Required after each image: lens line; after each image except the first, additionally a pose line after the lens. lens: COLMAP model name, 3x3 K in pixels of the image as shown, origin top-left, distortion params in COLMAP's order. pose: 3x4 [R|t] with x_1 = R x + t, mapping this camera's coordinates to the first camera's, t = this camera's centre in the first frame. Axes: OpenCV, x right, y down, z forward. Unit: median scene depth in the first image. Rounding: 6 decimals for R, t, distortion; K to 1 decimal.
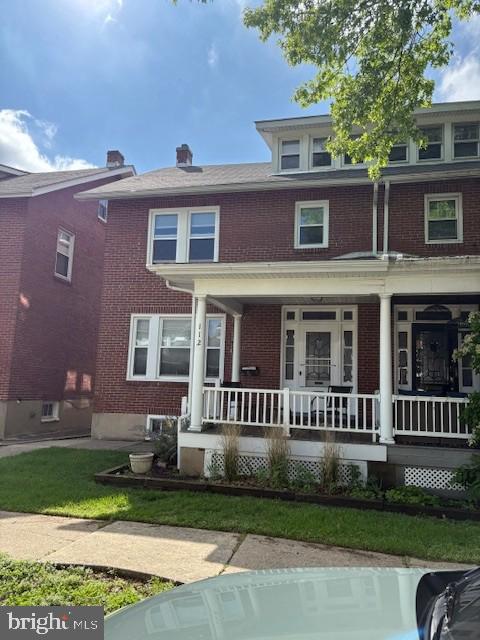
lens RADIAL K [[484.3, 0, 240.0], [0, 484.3, 320.0], [0, 0, 1]] dist [0.004851, -0.001816]
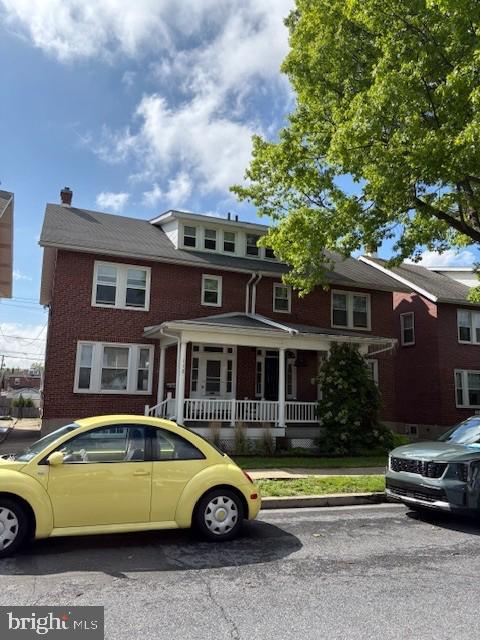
lens RADIAL K [[463.2, 0, 240.0], [0, 463.2, 320.0], [0, 0, 1]] dist [0.122453, 0.000096]
pose [[0.822088, 0.076356, 0.564217, -0.626567], [-0.077491, 0.996751, -0.021983, -0.079186], [-0.564062, -0.025650, 0.825334, -0.291077]]
